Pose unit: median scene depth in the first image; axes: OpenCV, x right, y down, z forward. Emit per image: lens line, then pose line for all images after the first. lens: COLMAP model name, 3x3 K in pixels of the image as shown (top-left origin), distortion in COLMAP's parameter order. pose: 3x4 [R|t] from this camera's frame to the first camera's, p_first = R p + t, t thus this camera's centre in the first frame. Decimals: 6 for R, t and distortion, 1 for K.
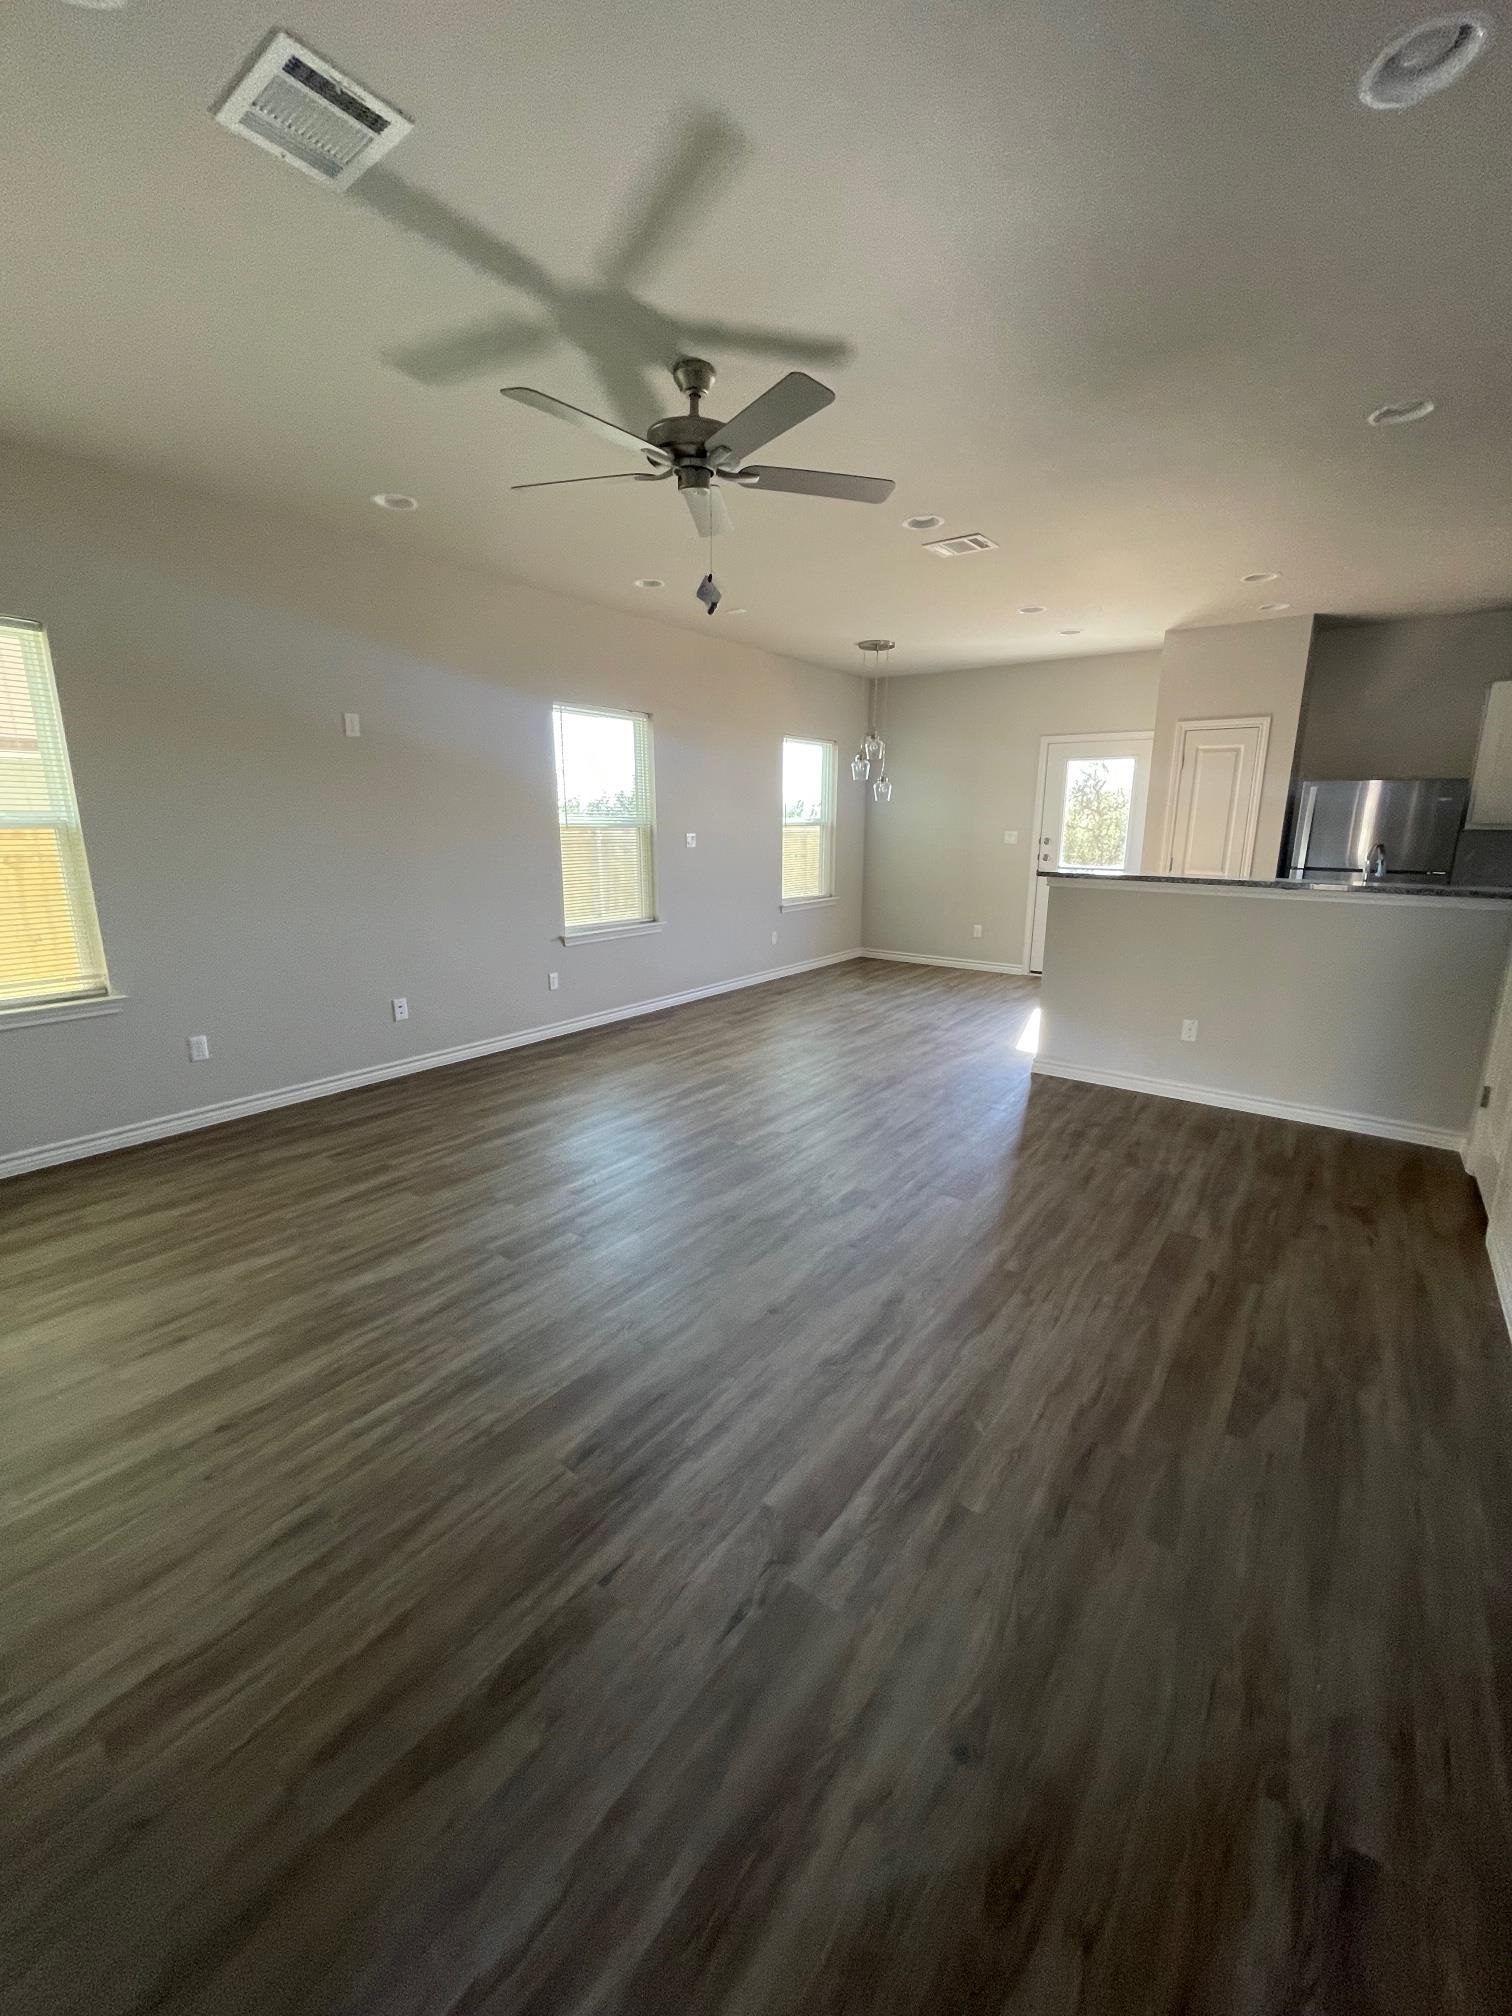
lens RADIAL K [[809.9, 0, 758.4], [0, 809.9, 1004.2], [0, 0, 1]] dist [-0.002511, 0.000280]
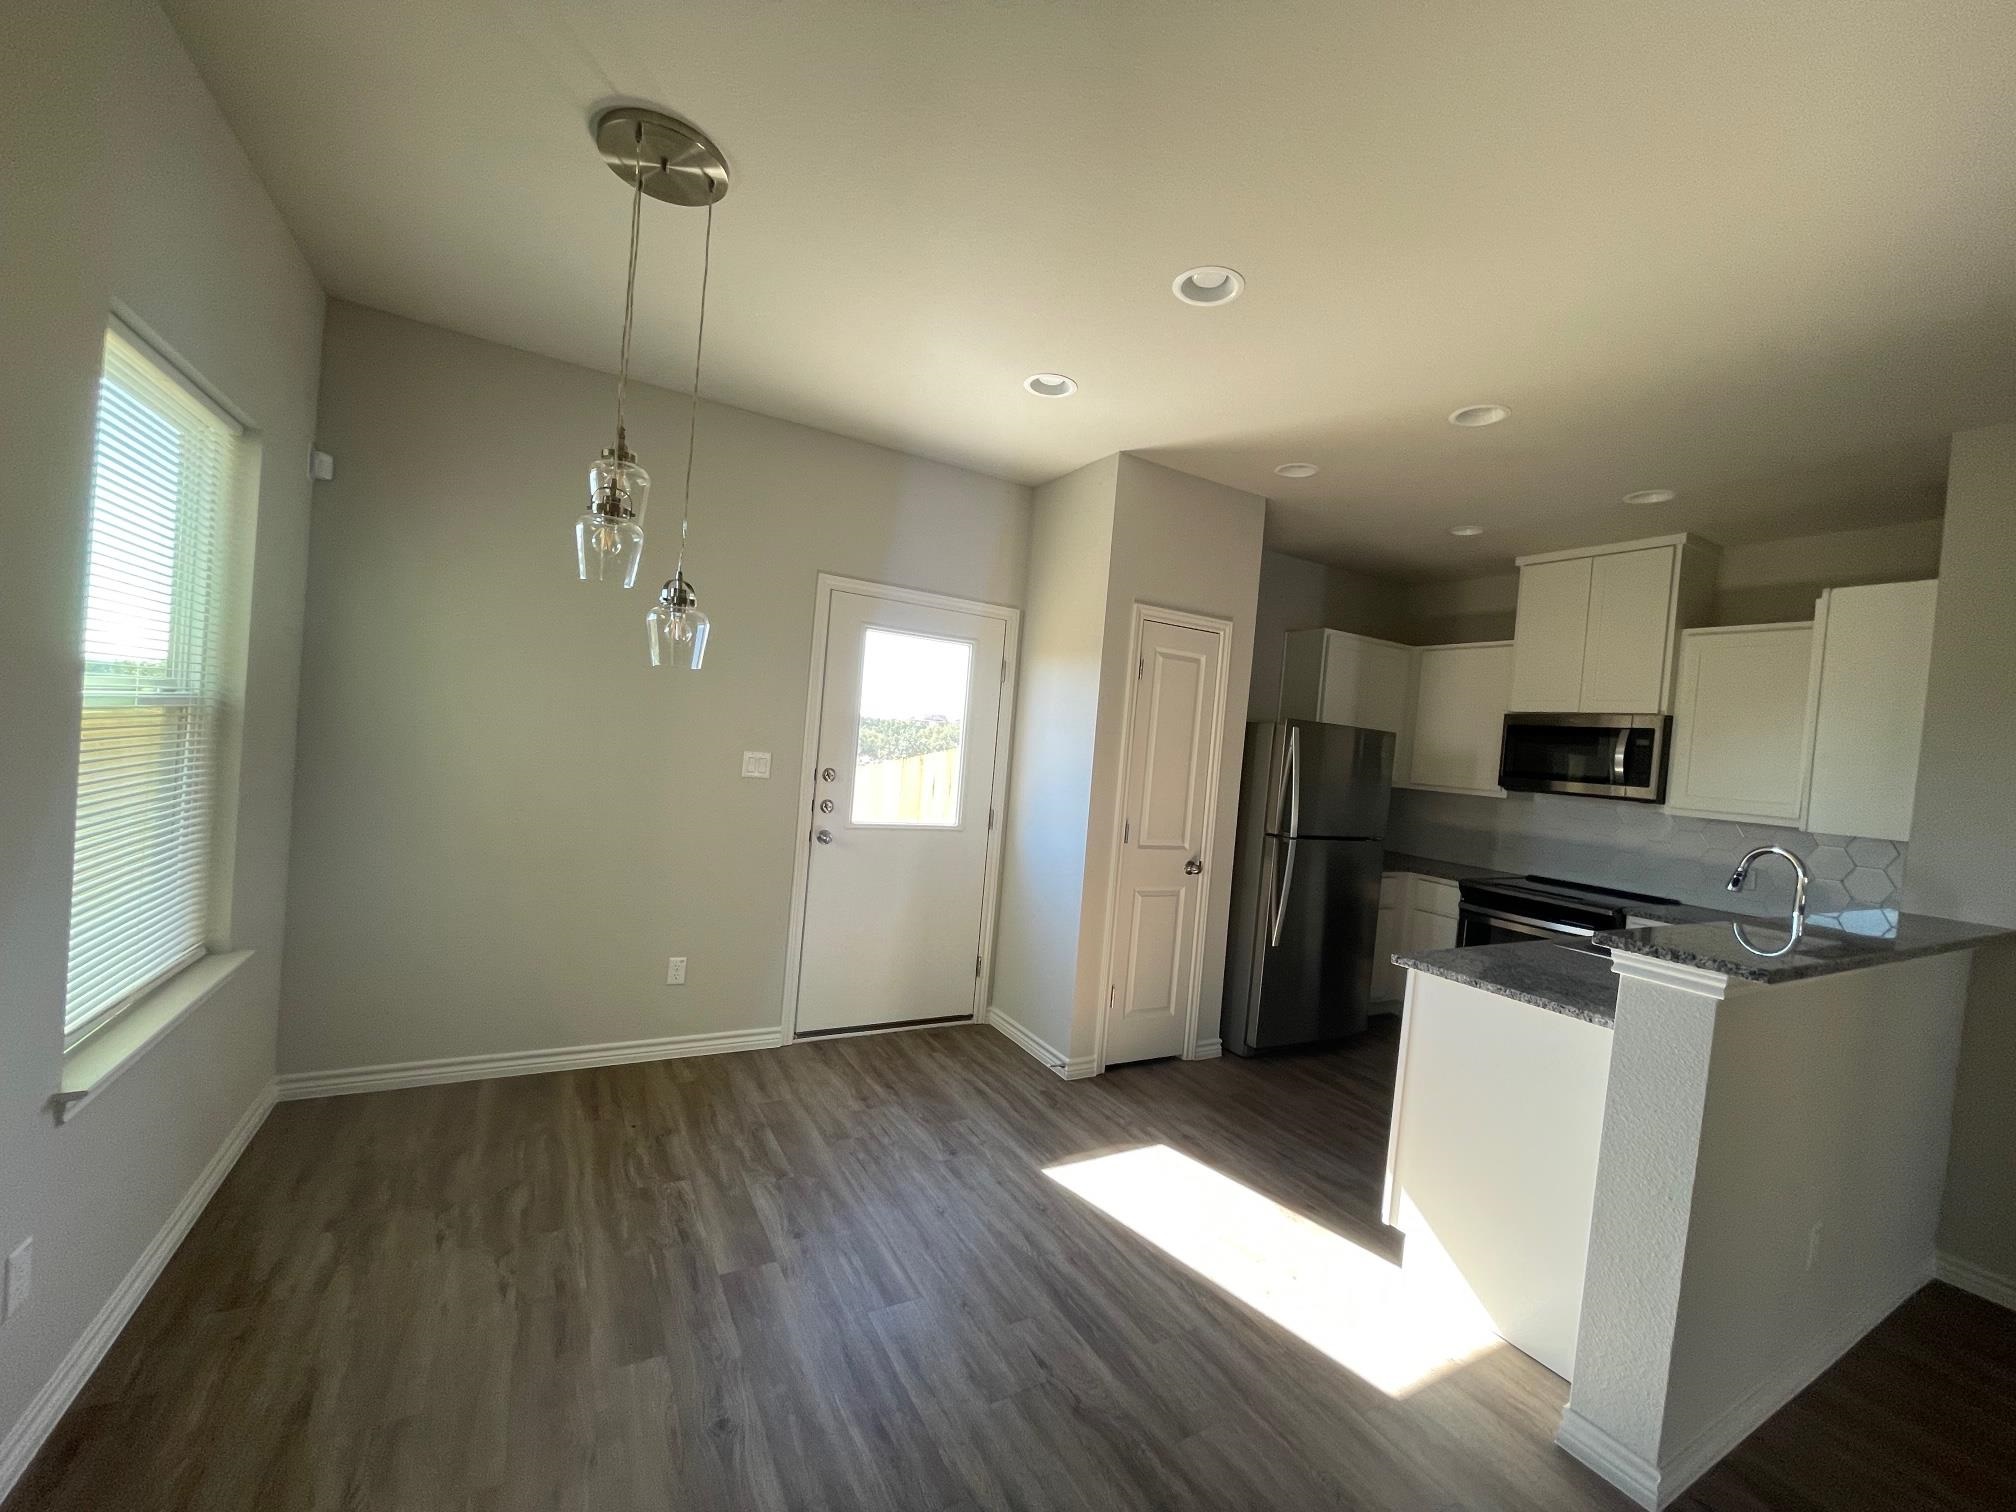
lens RADIAL K [[809.9, 0, 1013.2], [0, 809.9, 756.0], [0, 0, 1]] dist [-0.002511, 0.000280]
pose [[0.391358, 0.013663, 0.920137, -0.070871], [0.124752, 0.989872, -0.067758, -0.171655], [-0.911743, 0.141306, 0.385689, 0.727620]]
